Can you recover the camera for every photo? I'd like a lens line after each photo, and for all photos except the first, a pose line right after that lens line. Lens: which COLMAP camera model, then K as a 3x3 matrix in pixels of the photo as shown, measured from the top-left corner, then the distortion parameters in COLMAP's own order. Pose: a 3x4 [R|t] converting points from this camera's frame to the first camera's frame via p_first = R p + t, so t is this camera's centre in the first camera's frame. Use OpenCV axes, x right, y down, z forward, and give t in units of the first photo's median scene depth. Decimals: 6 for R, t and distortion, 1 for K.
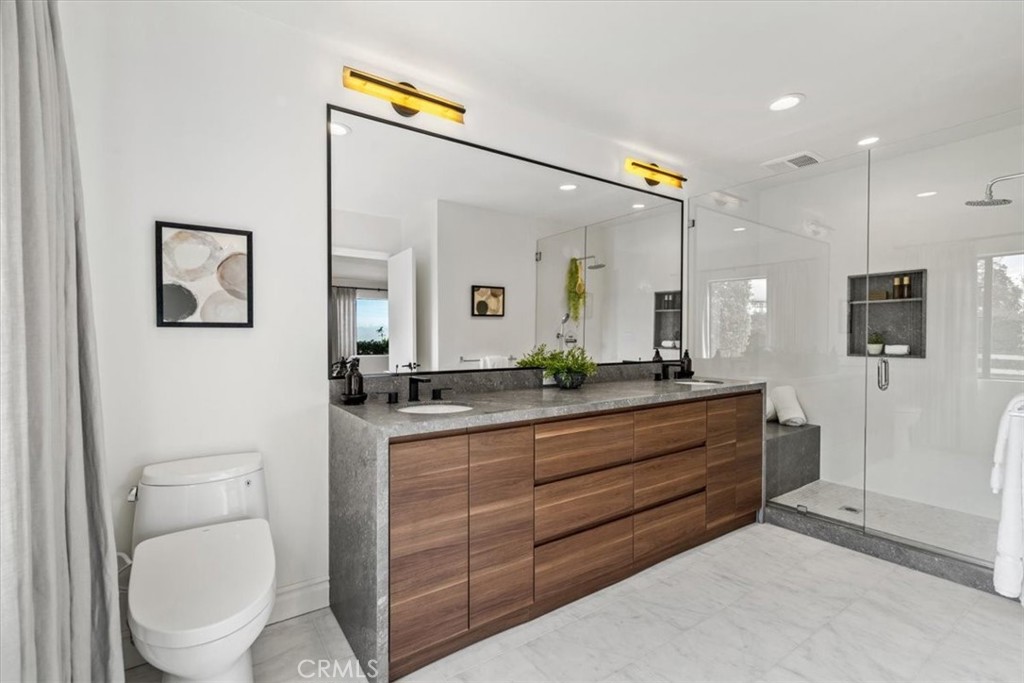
lens RADIAL K [[478.9, 0, 515.9], [0, 478.9, 347.7], [0, 0, 1]] dist [0.000064, -0.000008]
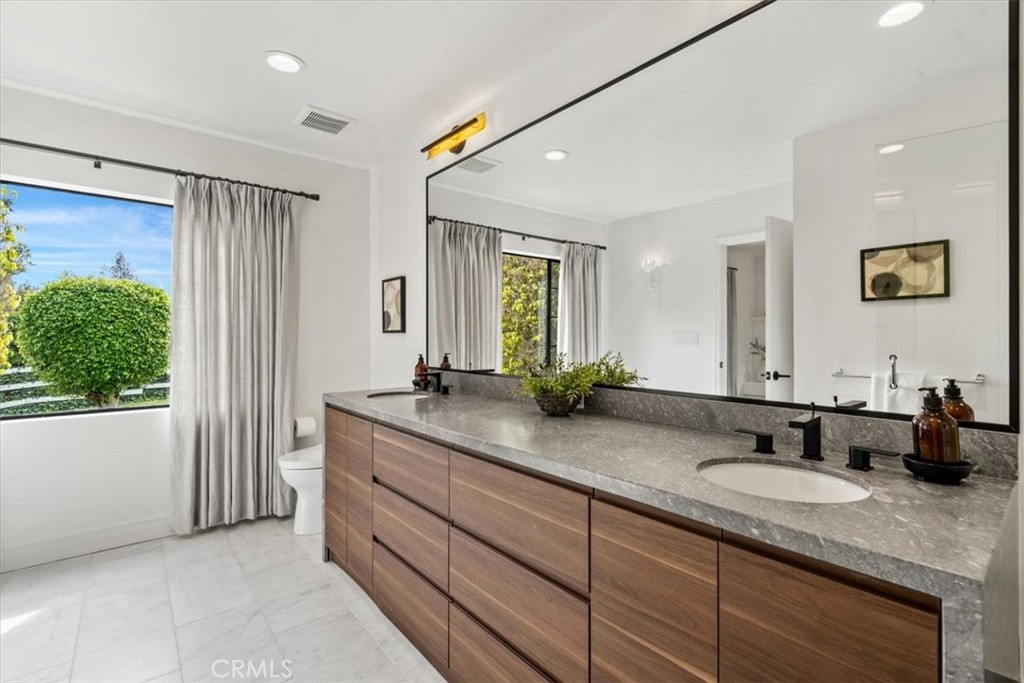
lens RADIAL K [[470.8, 0, 517.2], [0, 470.8, 336.6], [0, 0, 1]] dist [-0.002863, -0.000320]
pose [[0.065872, -0.003369, -0.997822, 0.465751], [-0.018974, 0.999809, -0.004628, -0.011325], [0.997648, 0.019237, 0.065795, 0.532249]]
